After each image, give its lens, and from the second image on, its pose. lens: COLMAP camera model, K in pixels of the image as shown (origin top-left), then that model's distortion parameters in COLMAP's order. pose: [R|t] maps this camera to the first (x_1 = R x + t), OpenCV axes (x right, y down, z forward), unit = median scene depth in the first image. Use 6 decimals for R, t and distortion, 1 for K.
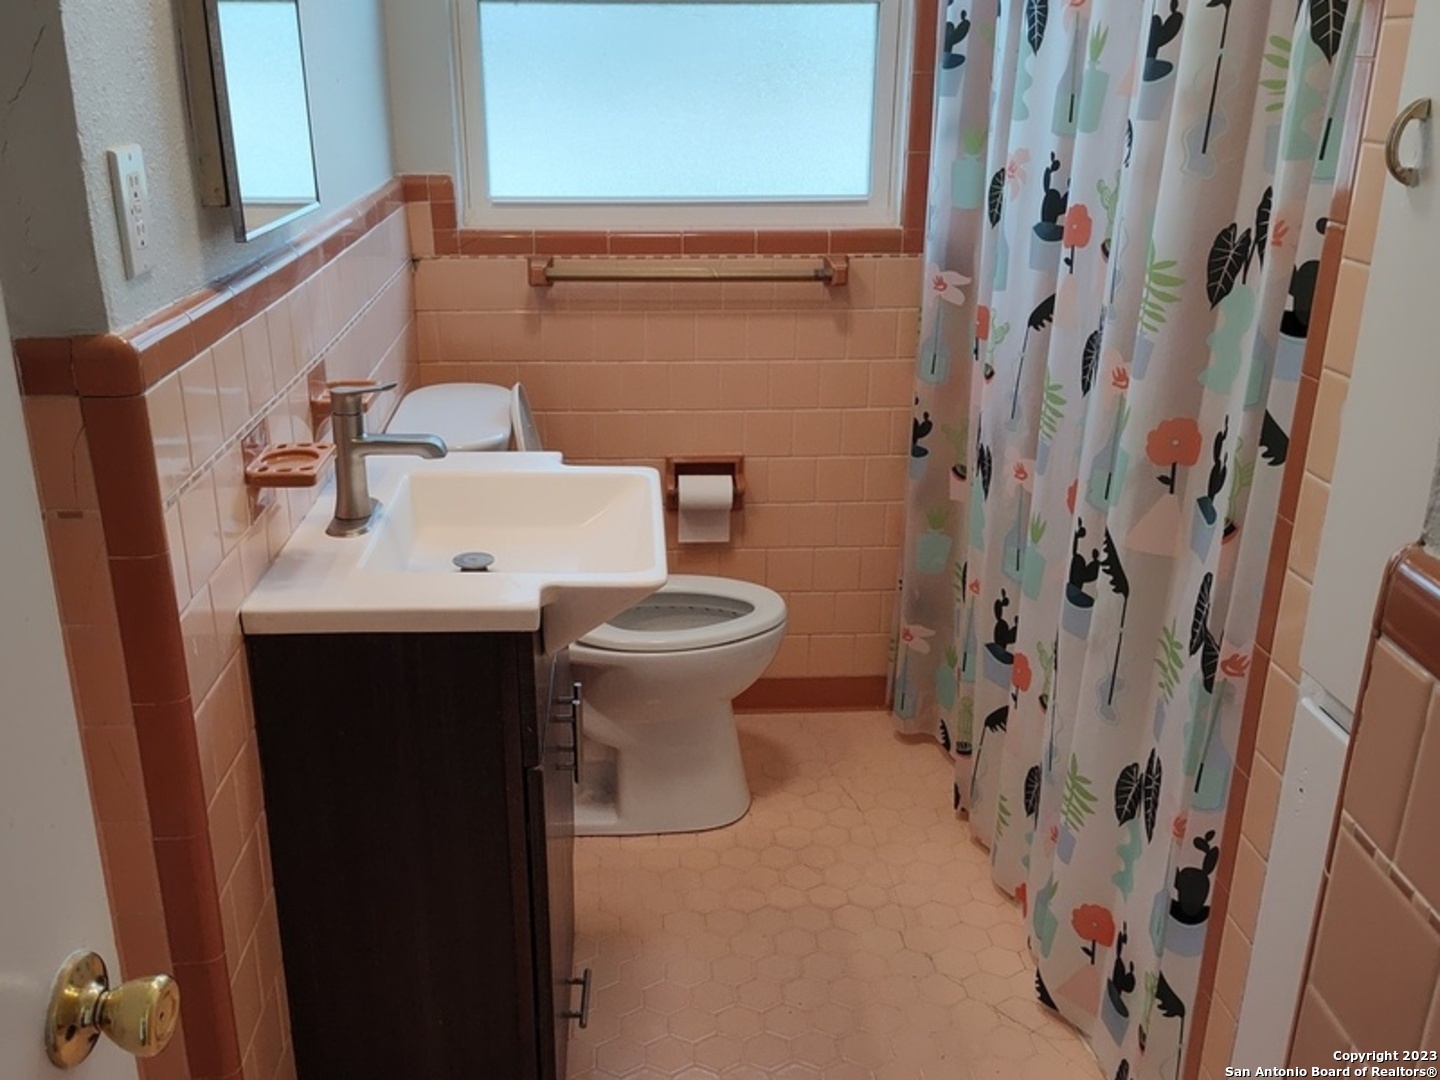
lens RADIAL K [[1440.7, 0, 716.5], [0, 1440.7, 542.2], [0, 0, 1]] dist [0.062197, 0.000000]
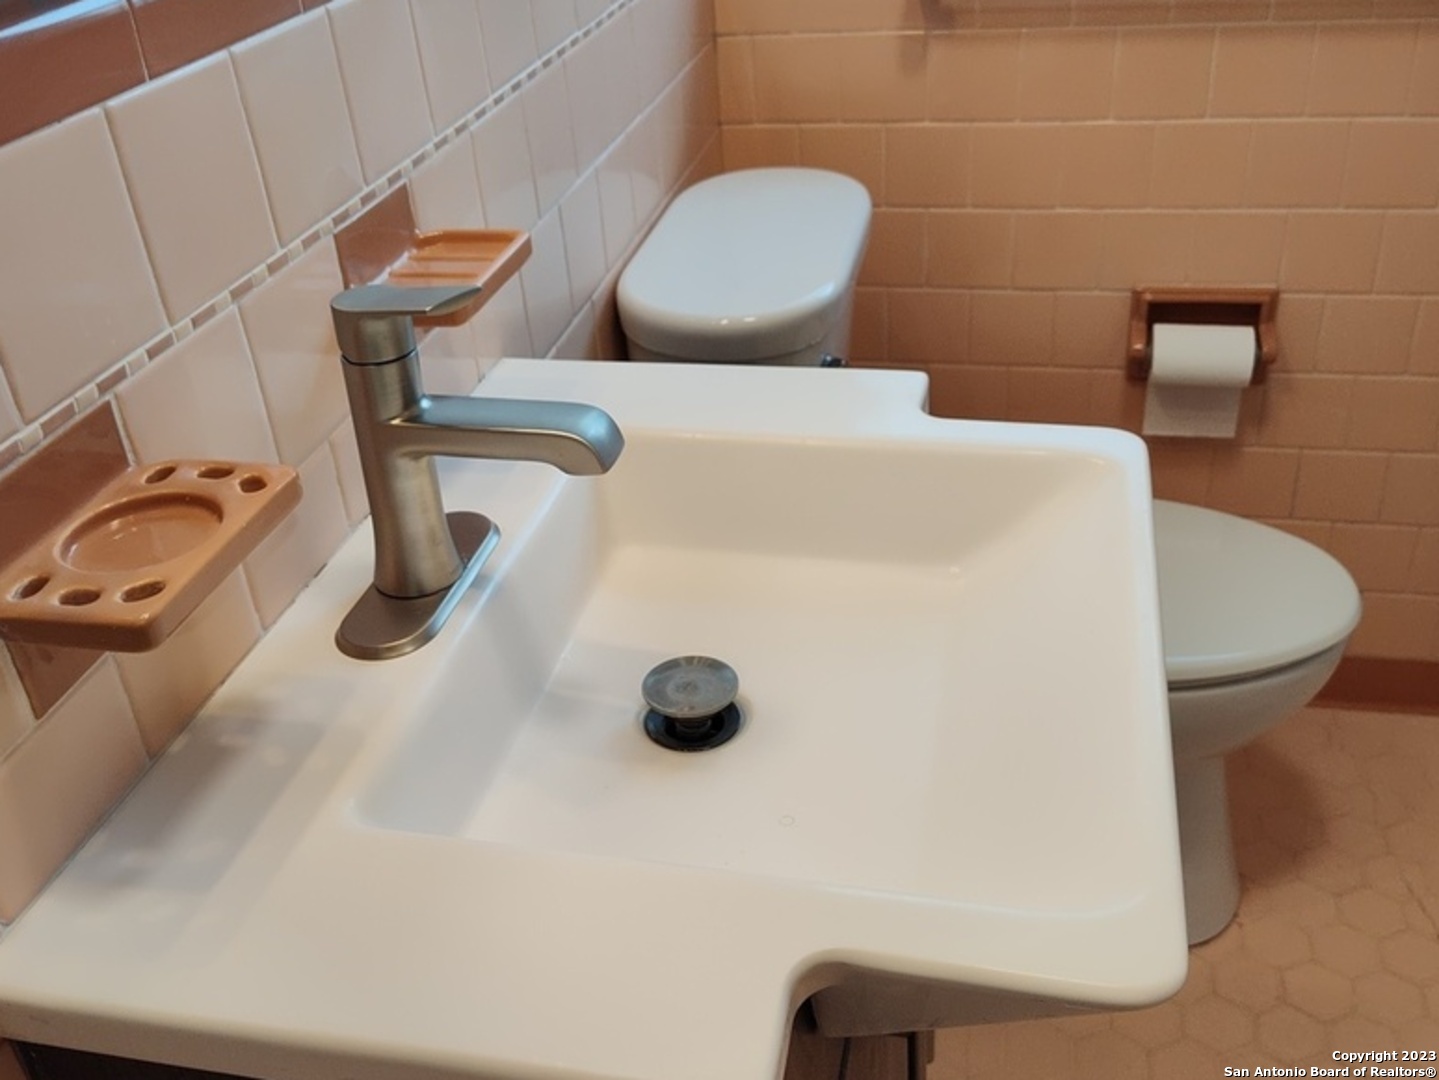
lens RADIAL K [[1439.7, 0, 719.6], [0, 1439.7, 531.4], [0, 0, 1]] dist [0.062197, 0.000000]
pose [[0.960110, 0.078672, -0.268327, -0.032623], [-0.024585, 0.979639, 0.199258, -0.079660], [0.278539, -0.184713, 0.942495, 0.408770]]
